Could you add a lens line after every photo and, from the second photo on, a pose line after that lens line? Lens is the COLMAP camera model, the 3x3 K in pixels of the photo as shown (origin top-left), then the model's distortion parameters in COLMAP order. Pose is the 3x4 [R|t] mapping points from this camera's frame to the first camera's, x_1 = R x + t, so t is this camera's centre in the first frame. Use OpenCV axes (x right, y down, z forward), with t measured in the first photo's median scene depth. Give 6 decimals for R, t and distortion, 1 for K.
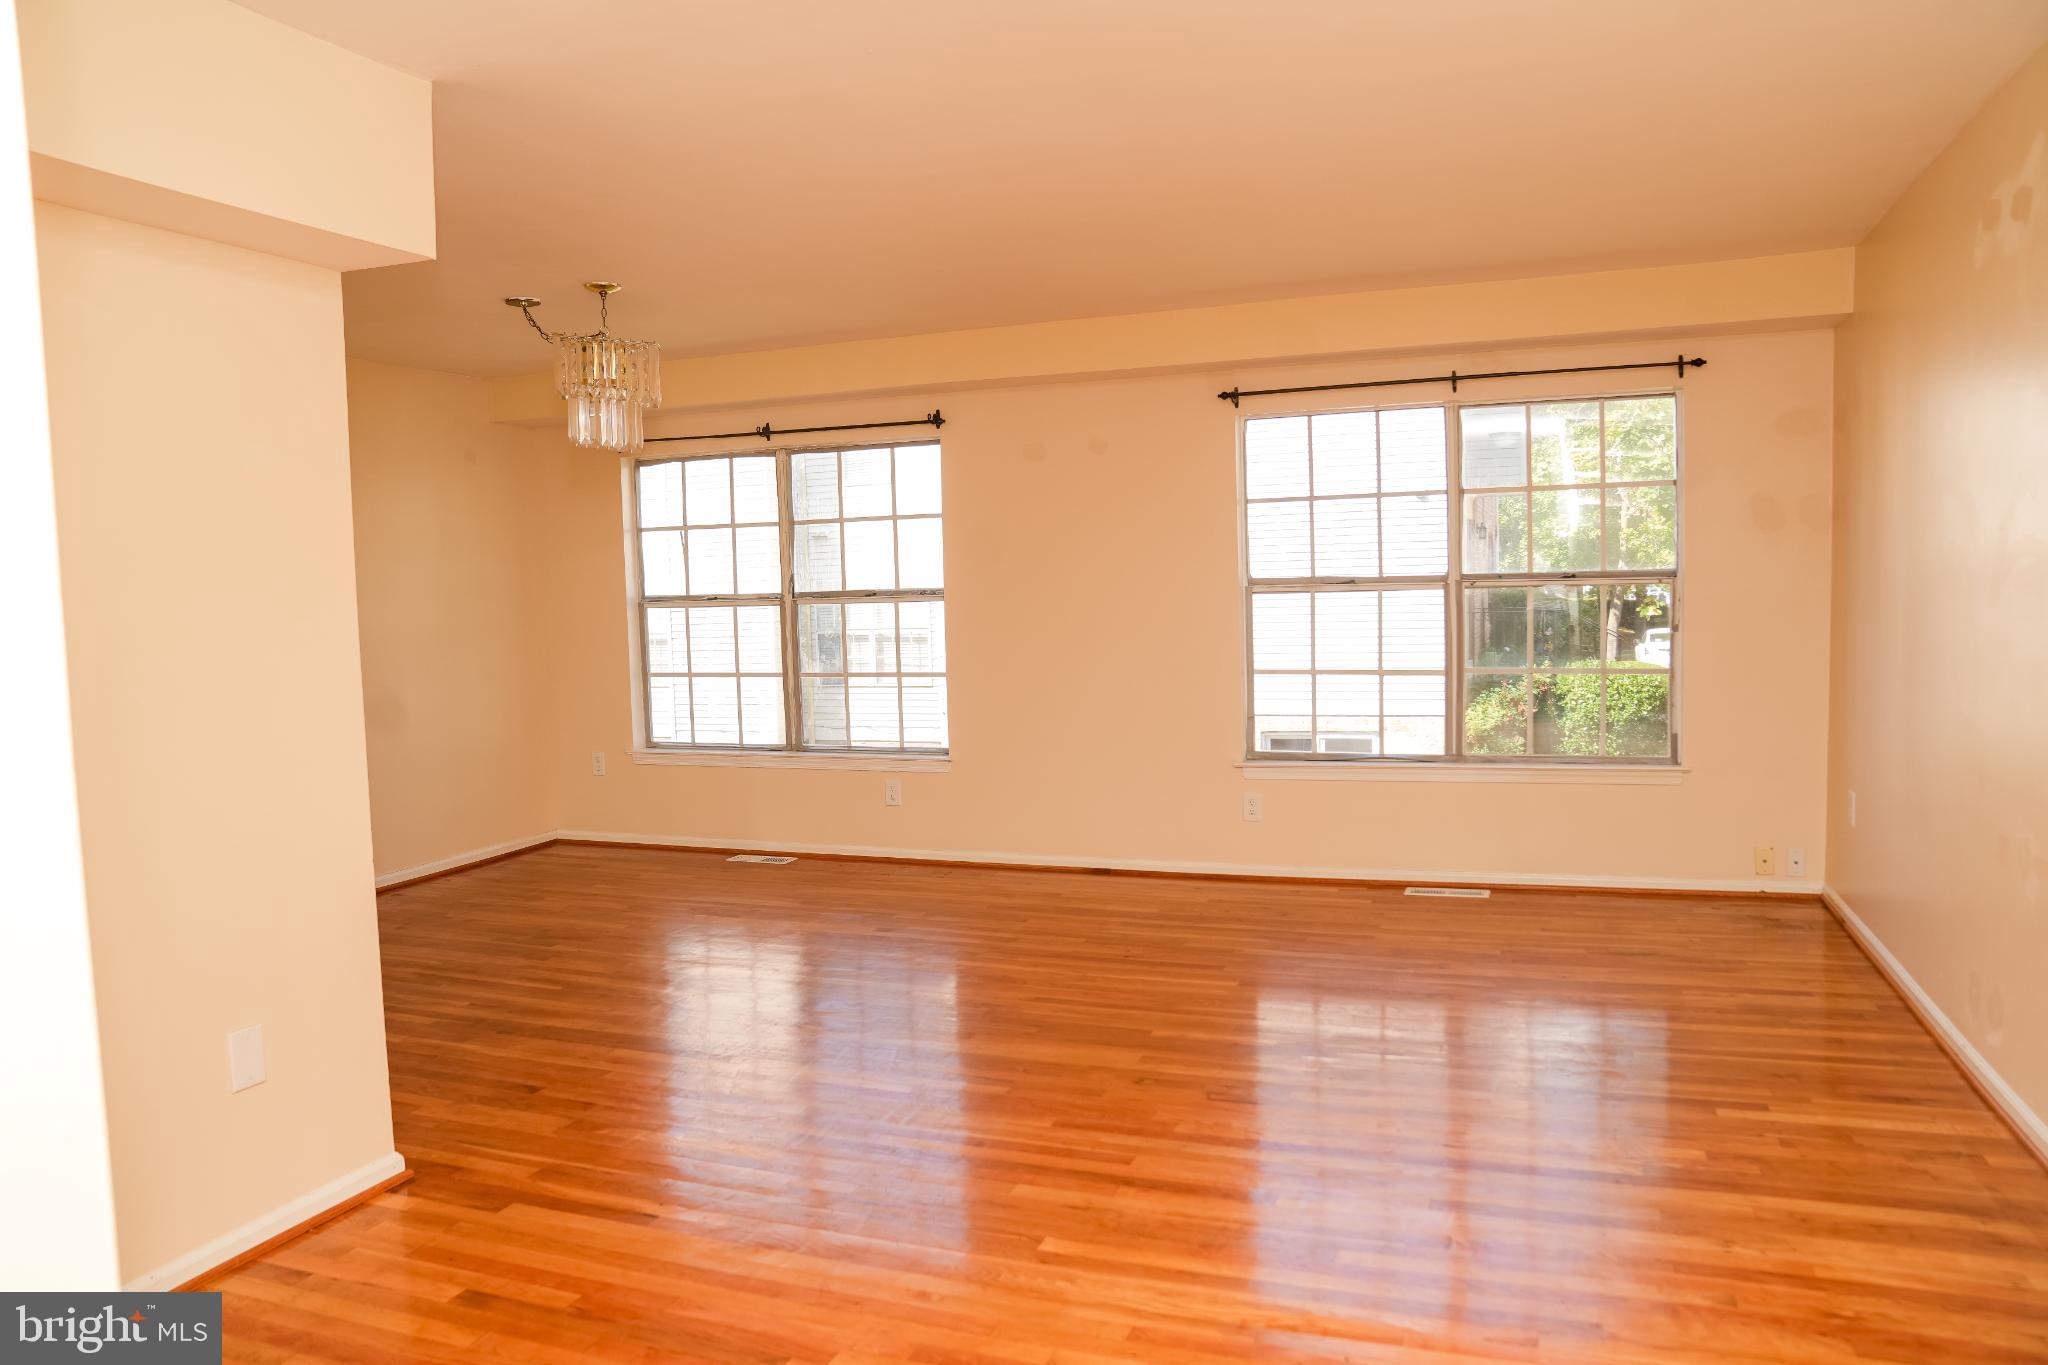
lens RADIAL K [[1417.1, 0, 1025.5], [0, 1417.1, 687.9], [0, 0, 1]] dist [-0.130977, 0.097626]
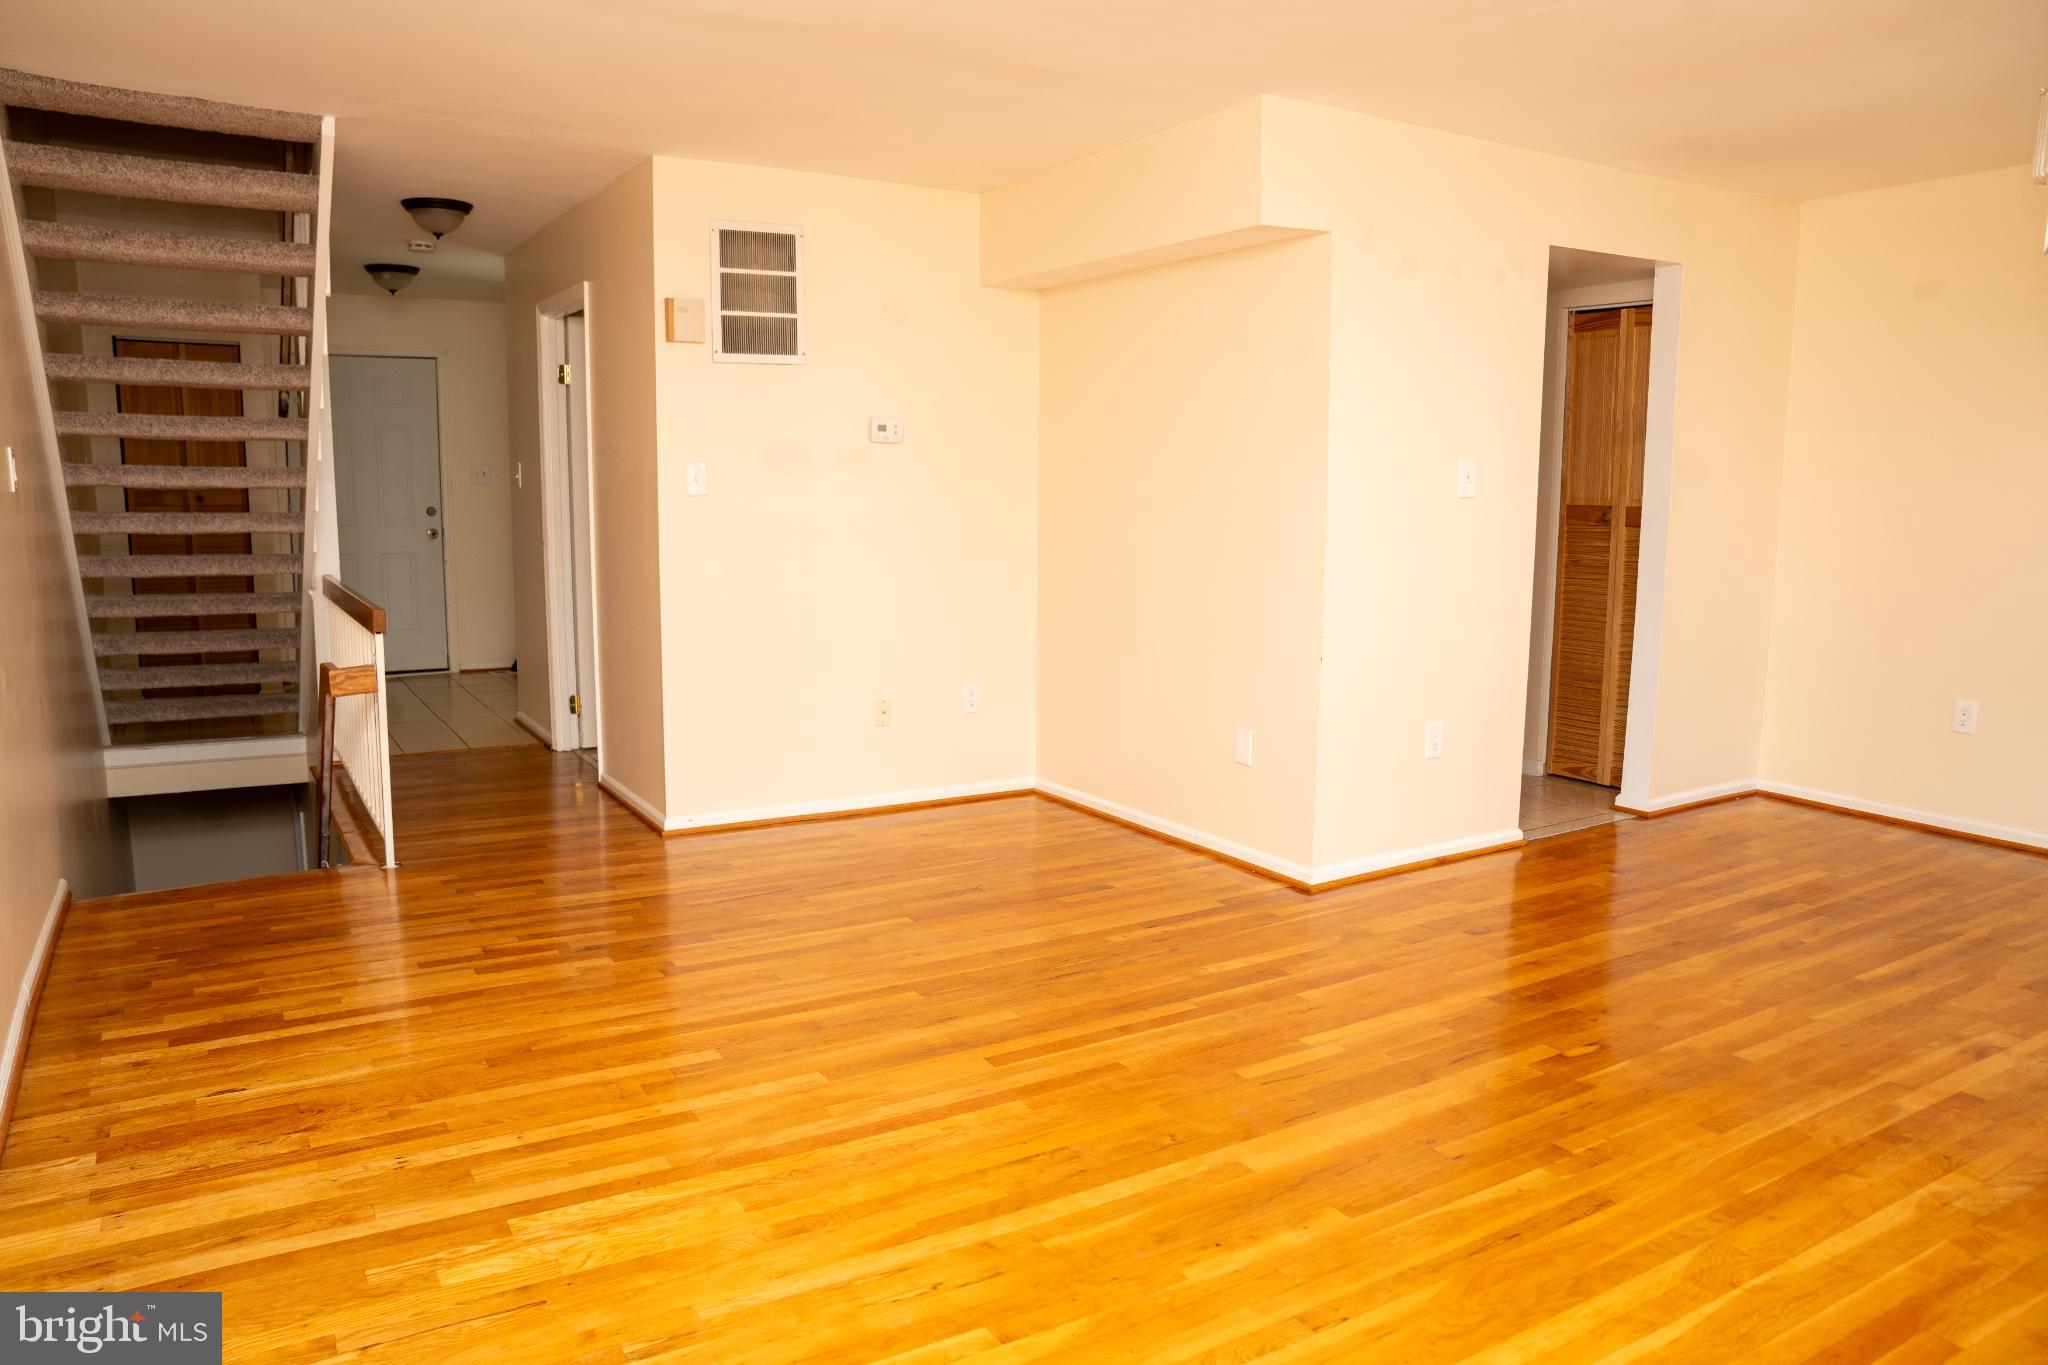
lens RADIAL K [[1417.1, 0, 1025.5], [0, 1417.1, 687.9], [0, 0, 1]] dist [-0.130977, 0.097626]
pose [[-0.612862, 0.143053, -0.777133, 0.438646], [-0.046317, 0.975282, 0.216054, -0.074642], [0.788831, 0.168405, -0.591088, 0.861267]]
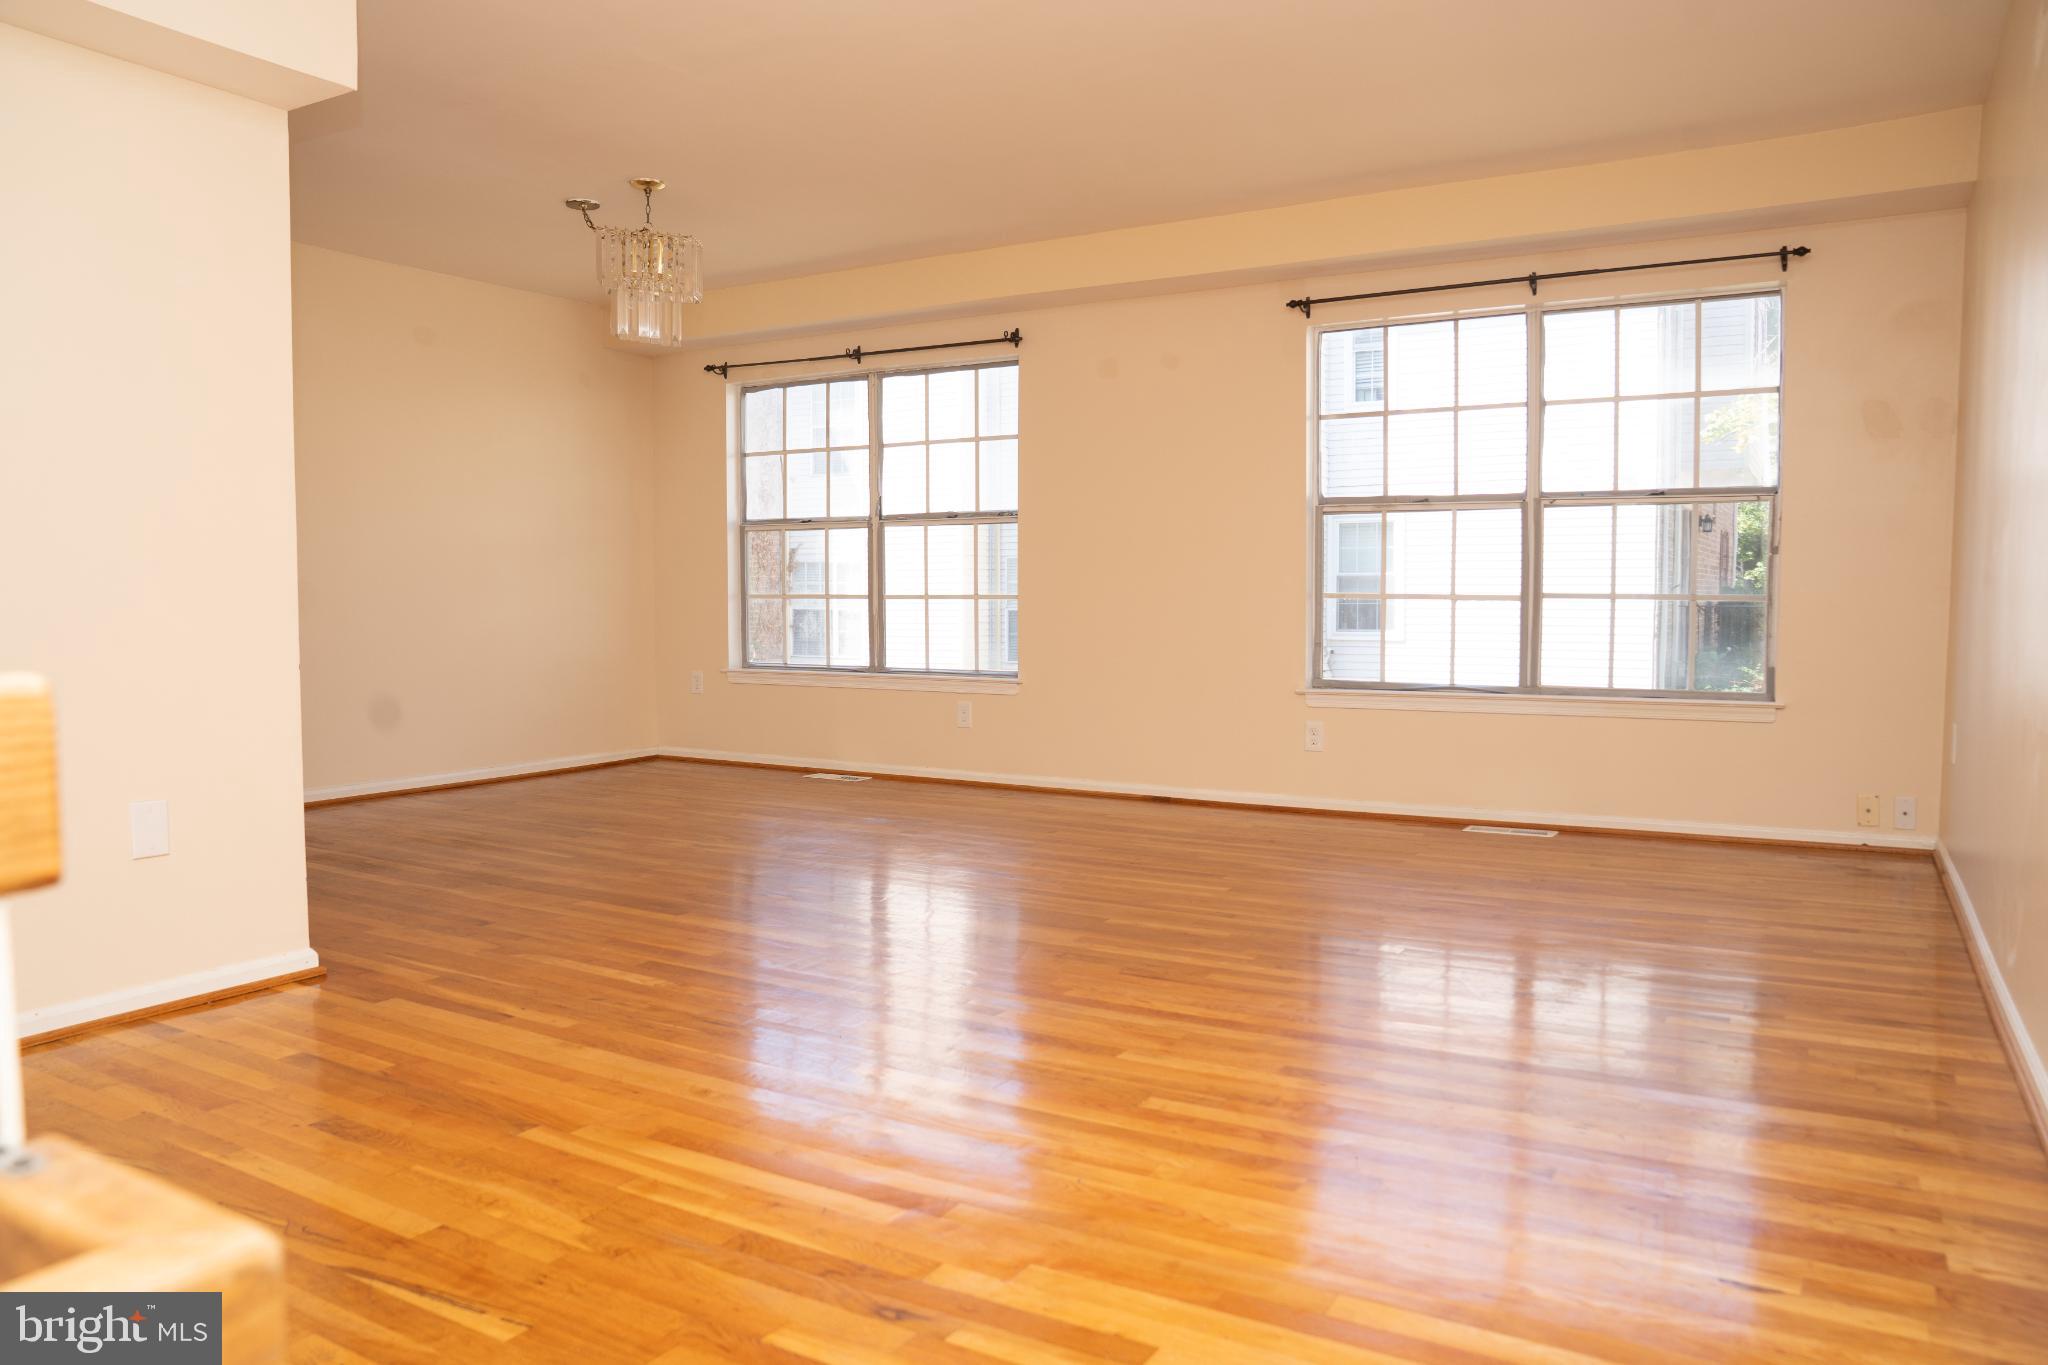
lens RADIAL K [[1417.1, 0, 1025.5], [0, 1417.1, 687.9], [0, 0, 1]] dist [-0.130977, 0.097626]
pose [[0.984291, 0.038422, -0.172324, 0.138393], [-0.039603, 0.999210, -0.003415, 0.065849], [0.172056, 0.010186, 0.985034, 0.029698]]
